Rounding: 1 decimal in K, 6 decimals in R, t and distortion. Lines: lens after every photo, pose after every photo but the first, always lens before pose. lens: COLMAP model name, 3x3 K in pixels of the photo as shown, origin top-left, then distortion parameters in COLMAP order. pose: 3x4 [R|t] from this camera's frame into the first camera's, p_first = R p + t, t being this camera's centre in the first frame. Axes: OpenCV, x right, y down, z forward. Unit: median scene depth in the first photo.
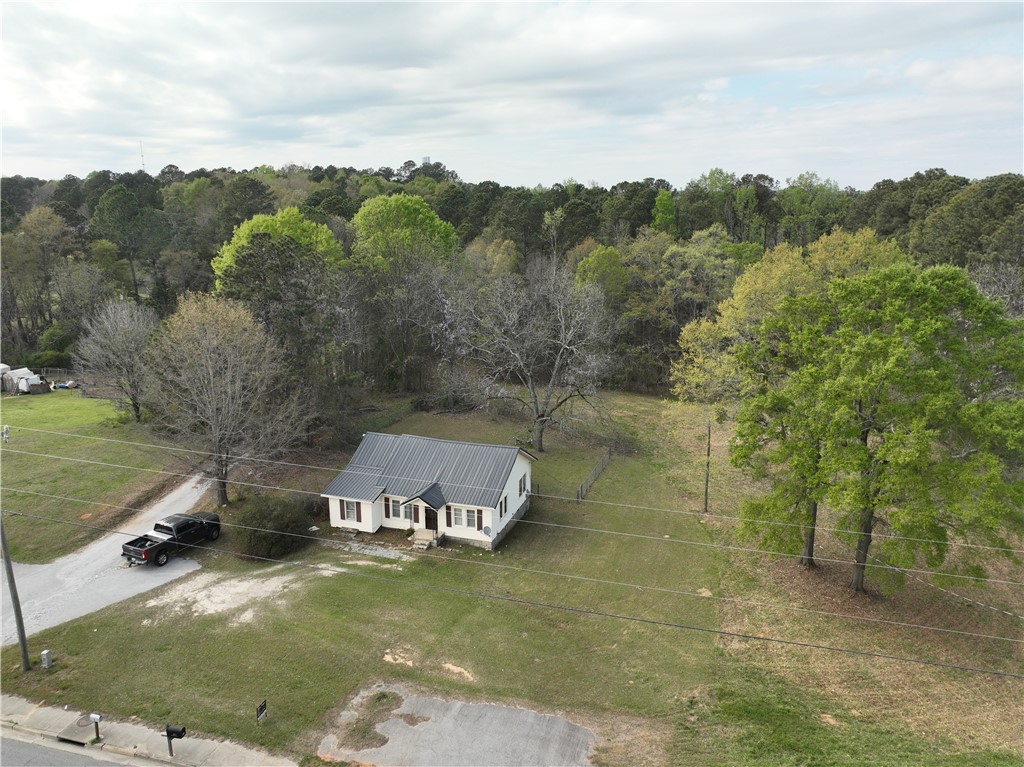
lens RADIAL K [[744.0, 0, 519.8], [0, 744.0, 382.9], [0, 0, 1]] dist [-0.002686, 0.021749]
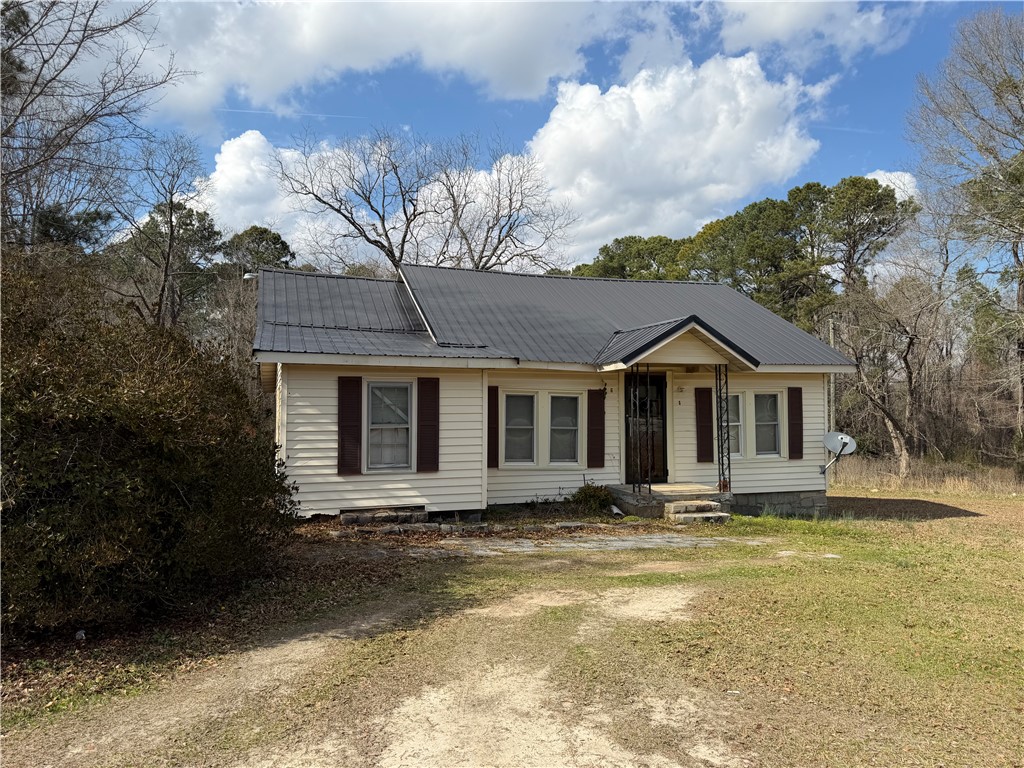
lens RADIAL K [[723.8, 0, 506.9], [0, 723.8, 381.5], [0, 0, 1]] dist [0.055937, -0.003455]
pose [[0.808645, 0.022530, 0.587865, -0.340108], [0.138997, 0.963658, -0.228131, 0.220738], [-0.571640, 0.266188, 0.776126, 0.818567]]
